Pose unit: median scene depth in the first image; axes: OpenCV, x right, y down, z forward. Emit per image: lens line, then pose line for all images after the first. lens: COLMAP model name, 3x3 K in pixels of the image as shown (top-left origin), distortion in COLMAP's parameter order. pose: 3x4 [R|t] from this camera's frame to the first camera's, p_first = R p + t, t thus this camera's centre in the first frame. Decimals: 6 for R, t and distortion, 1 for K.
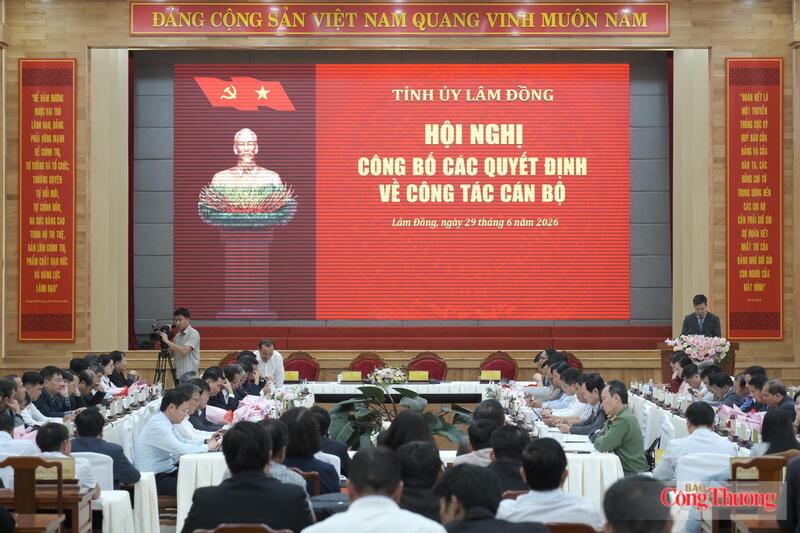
lens RADIAL K [[1905.9, 0, 400.0], [0, 1905.9, 266.5], [0, 0, 1]] dist [0.019861, -0.007735]
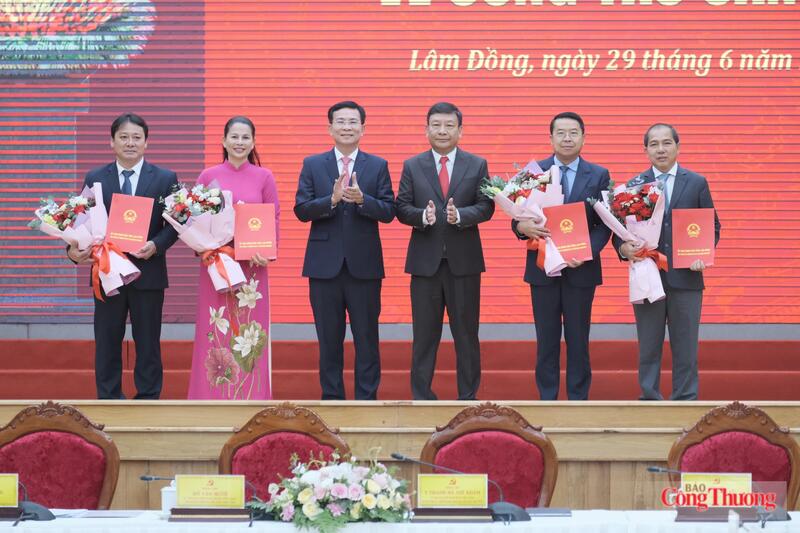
lens RADIAL K [[3090.7, 0, 400.0], [0, 3090.7, 266.5], [0, 0, 1]] dist [-0.043001, 1.472728]
pose [[0.999638, 0.000862, -0.026901, 0.010213], [-0.000934, 0.999996, -0.002650, 0.018745], [0.026898, 0.002674, 0.999635, 0.398568]]
